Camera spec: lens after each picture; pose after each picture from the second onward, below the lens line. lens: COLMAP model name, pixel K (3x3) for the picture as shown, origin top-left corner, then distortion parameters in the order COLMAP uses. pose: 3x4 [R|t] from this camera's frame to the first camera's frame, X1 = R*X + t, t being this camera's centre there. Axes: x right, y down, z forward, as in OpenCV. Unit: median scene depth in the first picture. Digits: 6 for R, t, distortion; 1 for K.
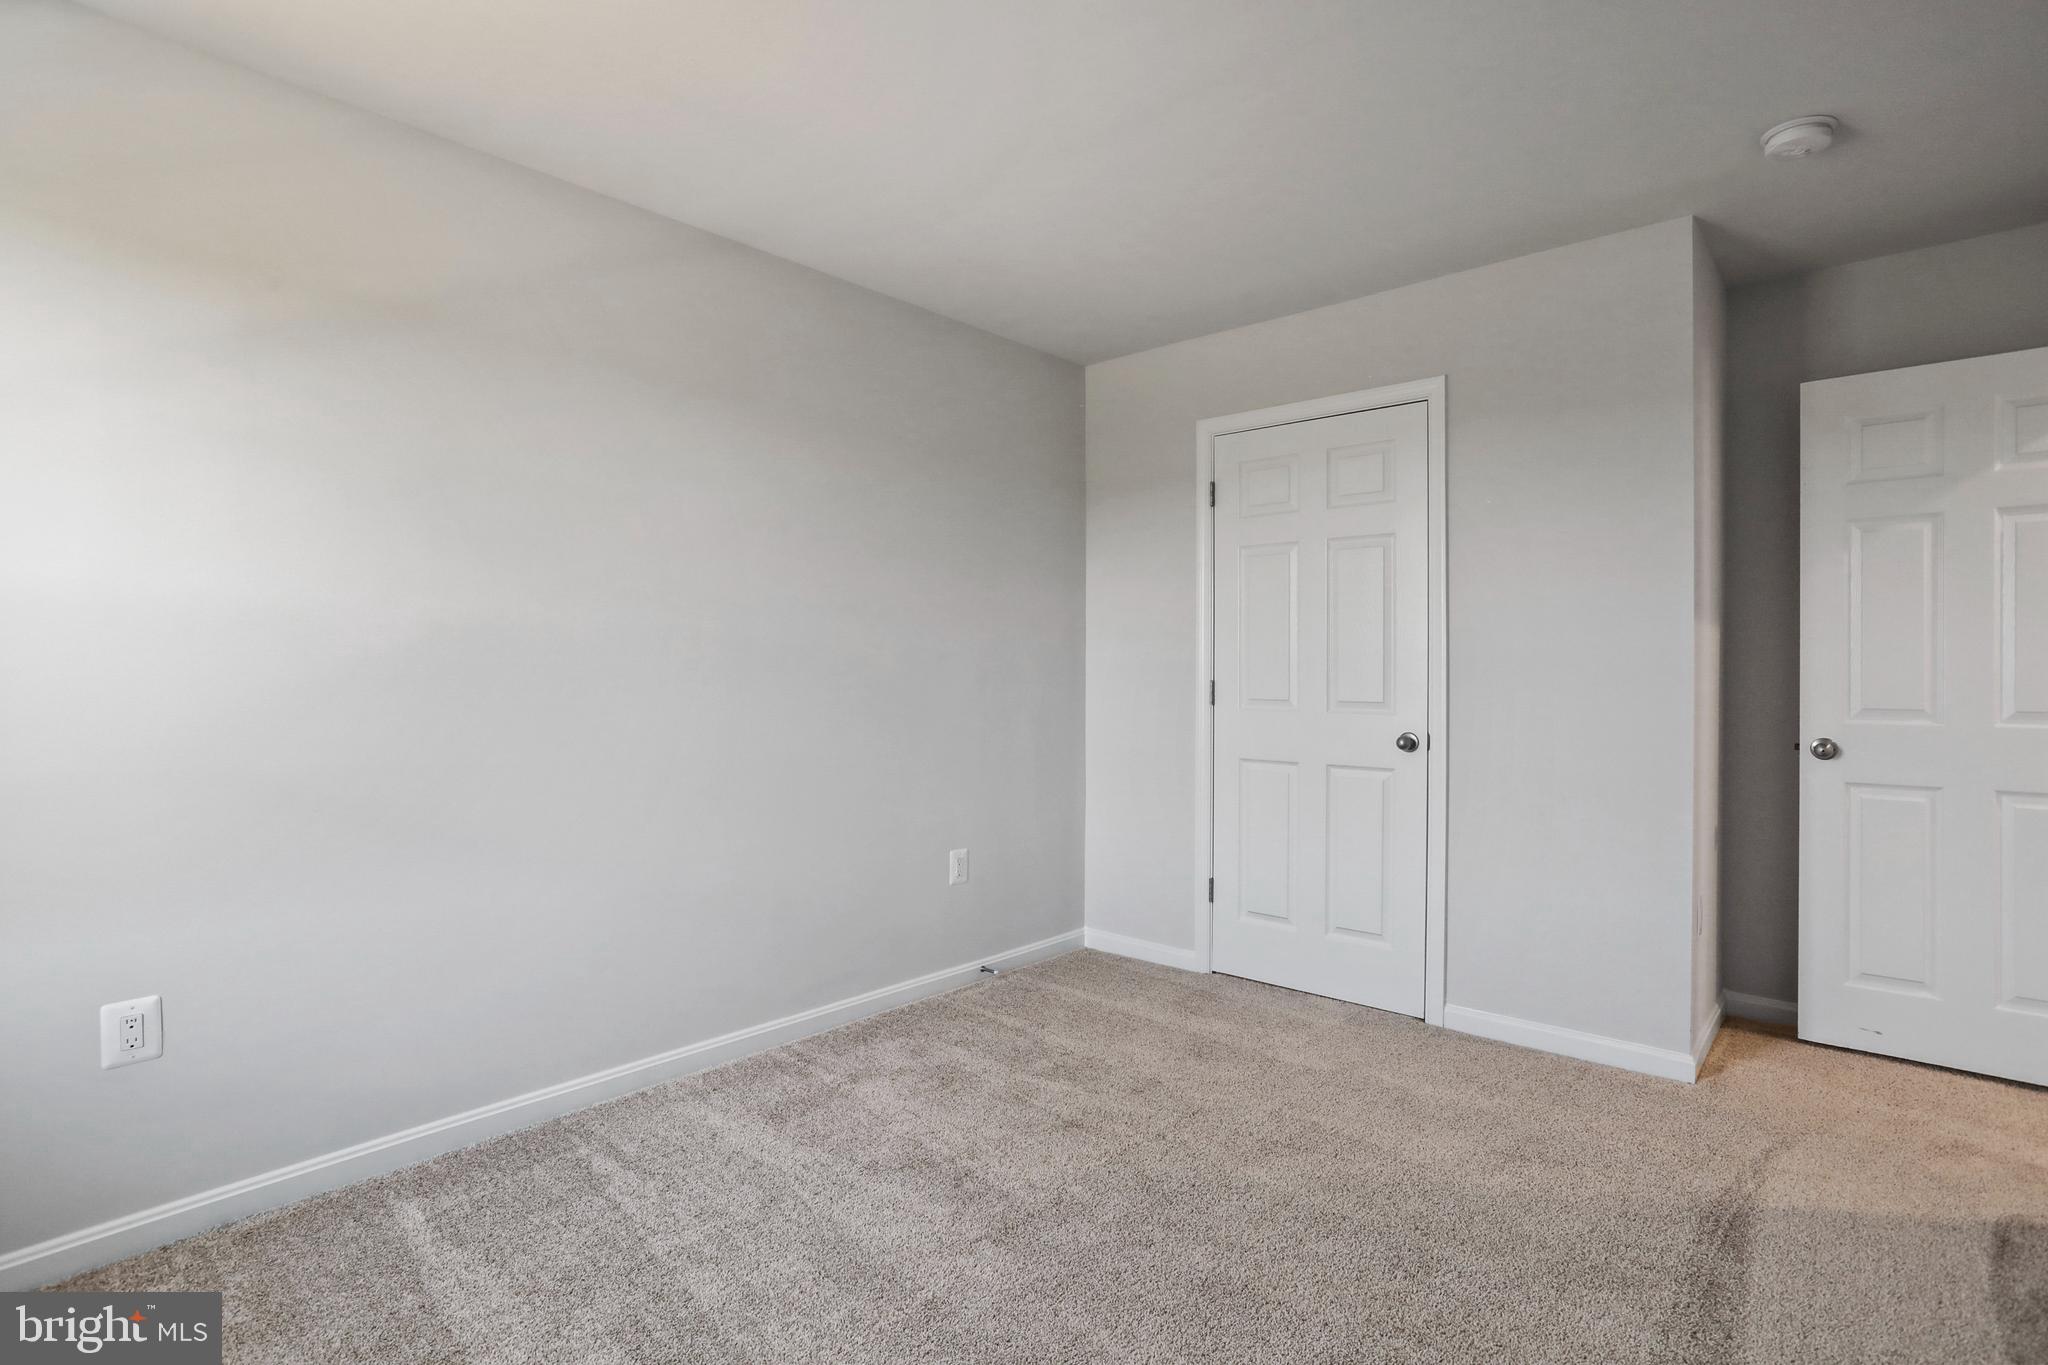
lens RADIAL K [[1011.1, 0, 1026.6], [0, 1011.1, 683.7], [0, 0, 1]] dist [0.002650, 0.001508]
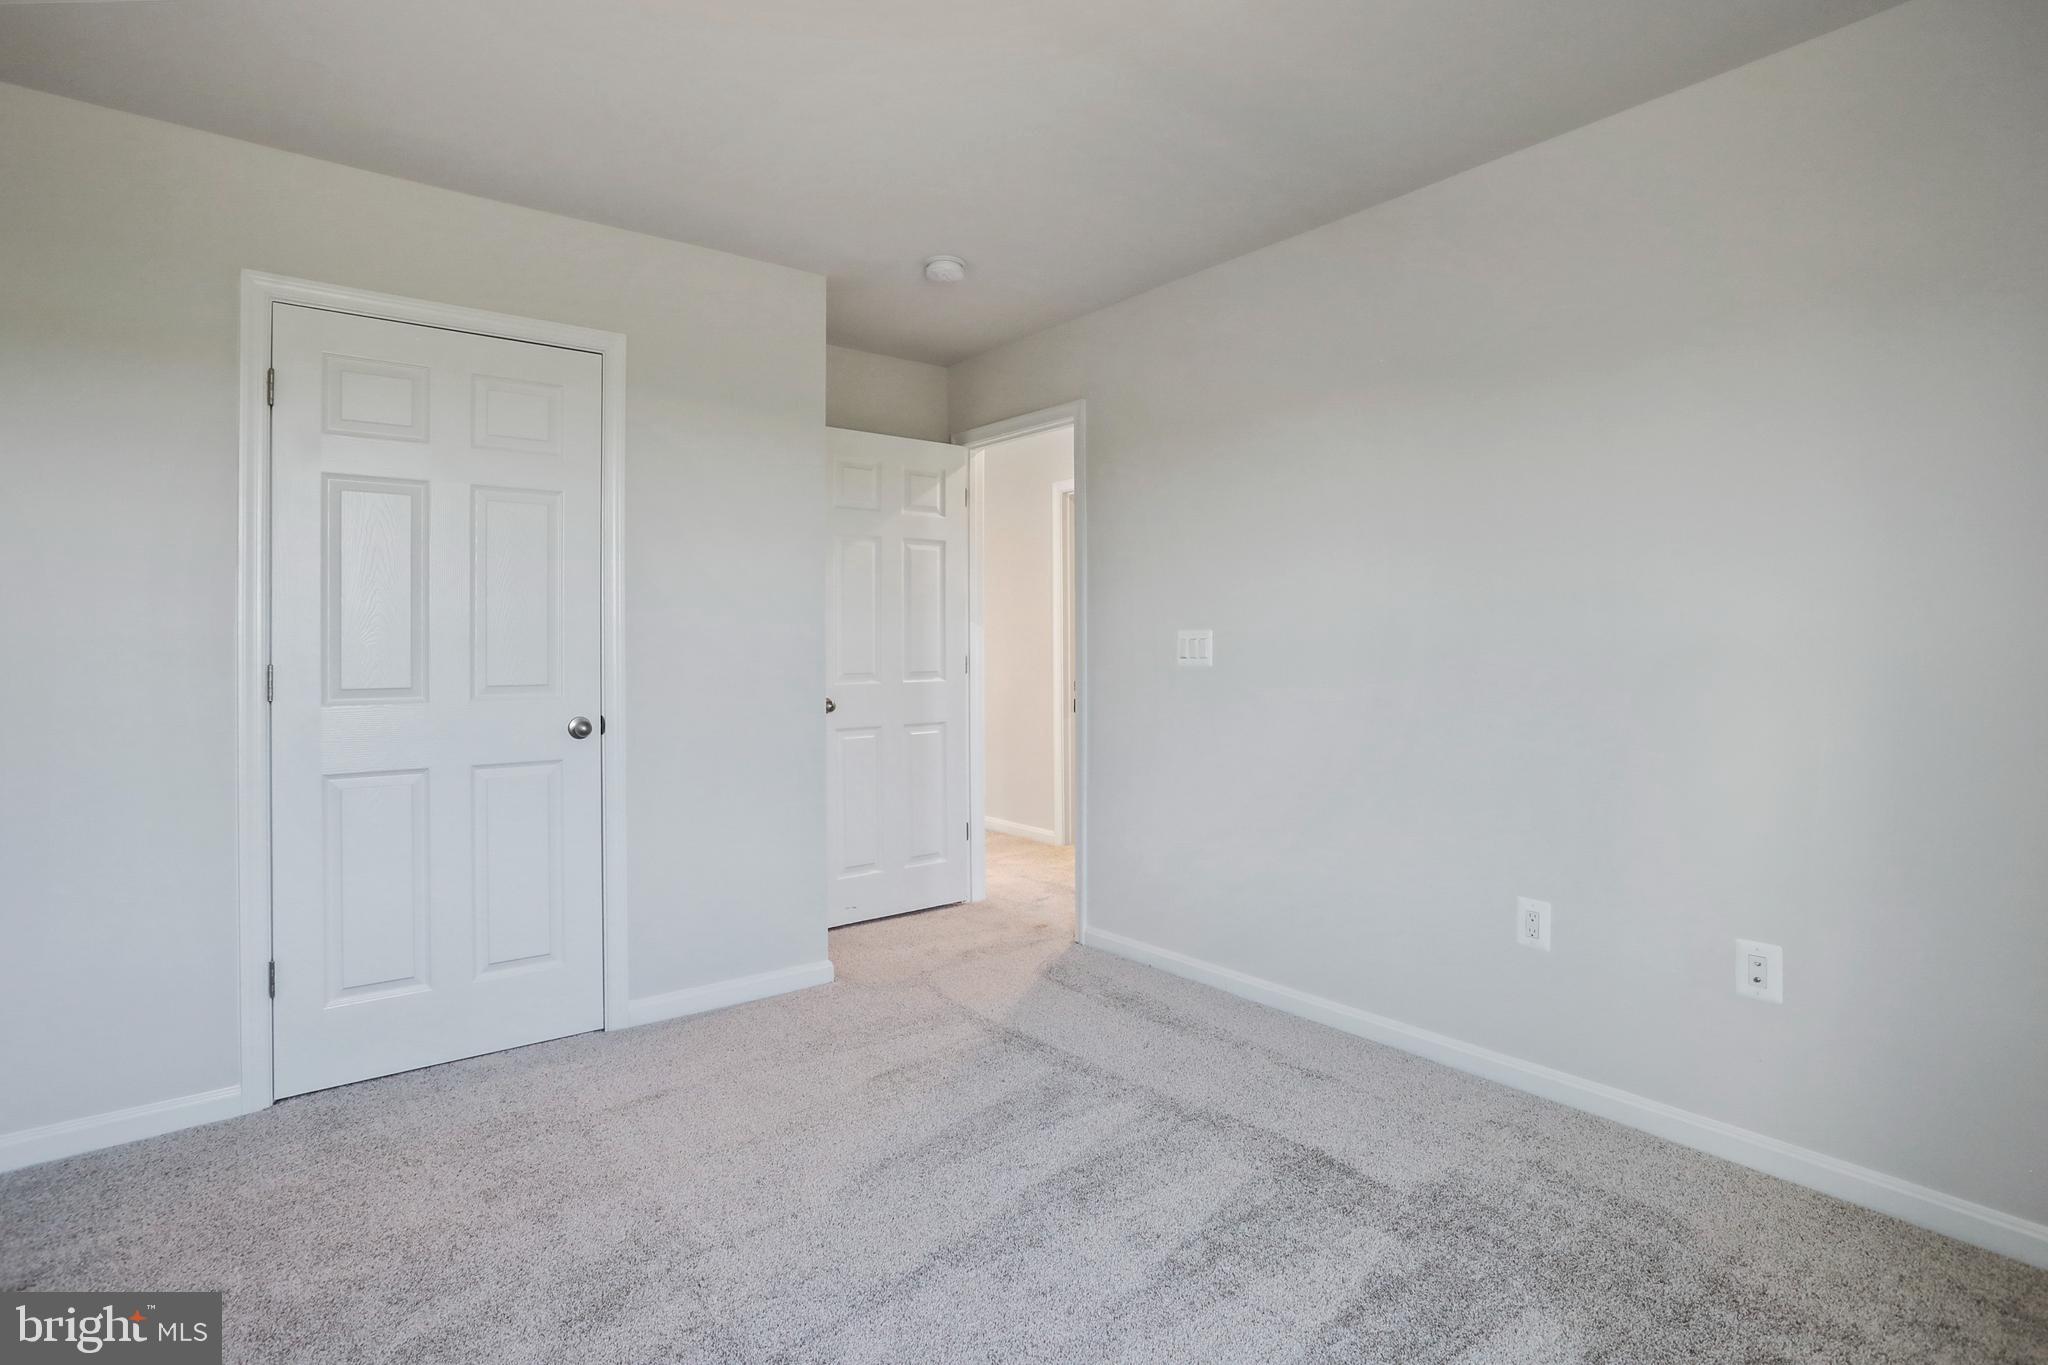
lens RADIAL K [[1011.1, 0, 1065.1], [0, 1011.1, 647.2], [0, 0, 1]] dist [0.002650, 0.001508]
pose [[0.204361, -0.005817, 0.978878, -0.414416], [0.020629, 0.999786, 0.001634, -0.006269], [-0.978678, 0.019860, 0.204437, 0.395813]]
